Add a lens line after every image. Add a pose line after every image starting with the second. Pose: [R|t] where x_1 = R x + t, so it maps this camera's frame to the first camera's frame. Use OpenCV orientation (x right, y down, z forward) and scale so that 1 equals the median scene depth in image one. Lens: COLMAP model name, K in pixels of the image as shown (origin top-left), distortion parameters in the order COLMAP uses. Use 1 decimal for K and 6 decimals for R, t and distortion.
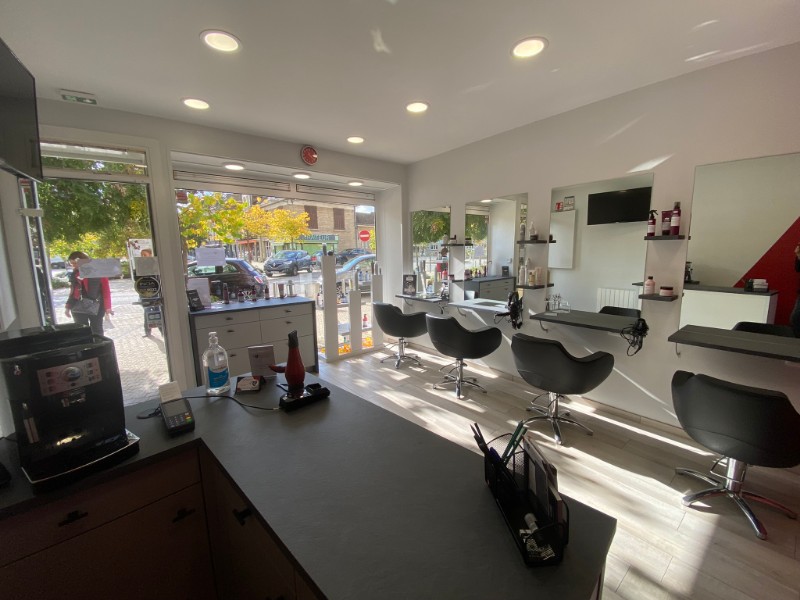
lens RADIAL K [[329.2, 0, 395.9], [0, 329.2, 297.1], [0, 0, 1]] dist [-0.017476, -0.001791]
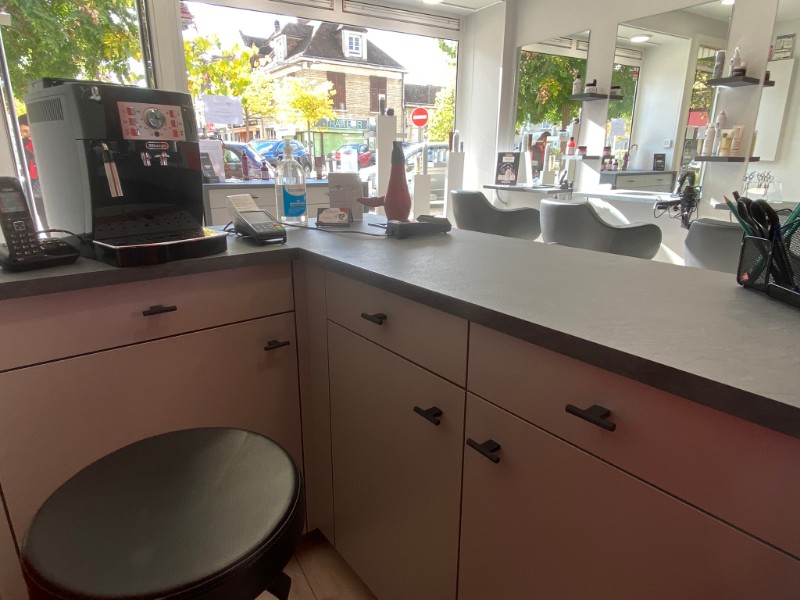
lens RADIAL K [[493.3, 0, 377.4], [0, 493.3, 317.3], [0, 0, 1]] dist [-0.014858, -0.009185]
pose [[0.989515, 0.055040, -0.133532, -0.066080], [-0.032778, 0.985996, 0.163516, 0.100096], [0.140662, -0.157425, 0.977462, -0.020062]]
